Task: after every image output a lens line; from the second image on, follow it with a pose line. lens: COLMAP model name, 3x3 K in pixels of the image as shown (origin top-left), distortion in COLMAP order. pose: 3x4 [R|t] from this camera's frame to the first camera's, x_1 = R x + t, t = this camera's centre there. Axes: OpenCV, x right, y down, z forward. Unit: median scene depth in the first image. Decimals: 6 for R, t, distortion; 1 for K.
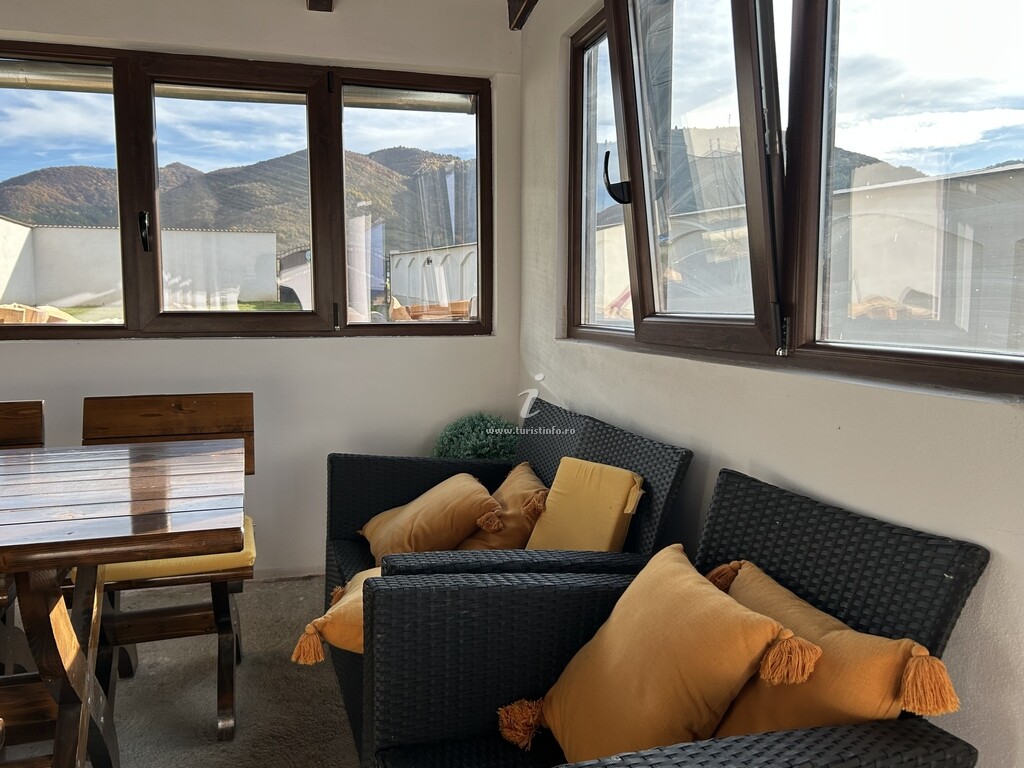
lens RADIAL K [[789.8, 0, 512.0], [0, 789.8, 384.0], [0, 0, 1]] dist [-0.002700, -0.000575]
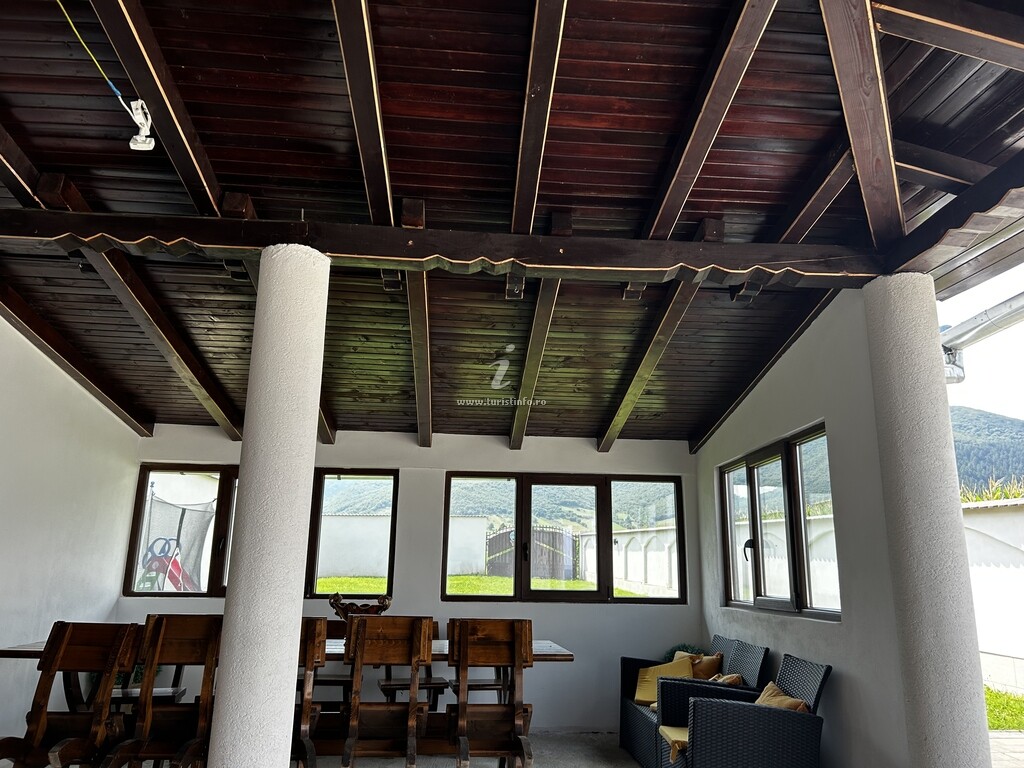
lens RADIAL K [[775.0, 0, 512.0], [0, 775.0, 384.0], [0, 0, 1]] dist [0.102777, -0.181806]
pose [[0.980080, -0.037637, -0.195006, -0.057836], [-0.029400, 0.943568, -0.329870, 0.082817], [0.196417, 0.329032, 0.923666, -1.159329]]
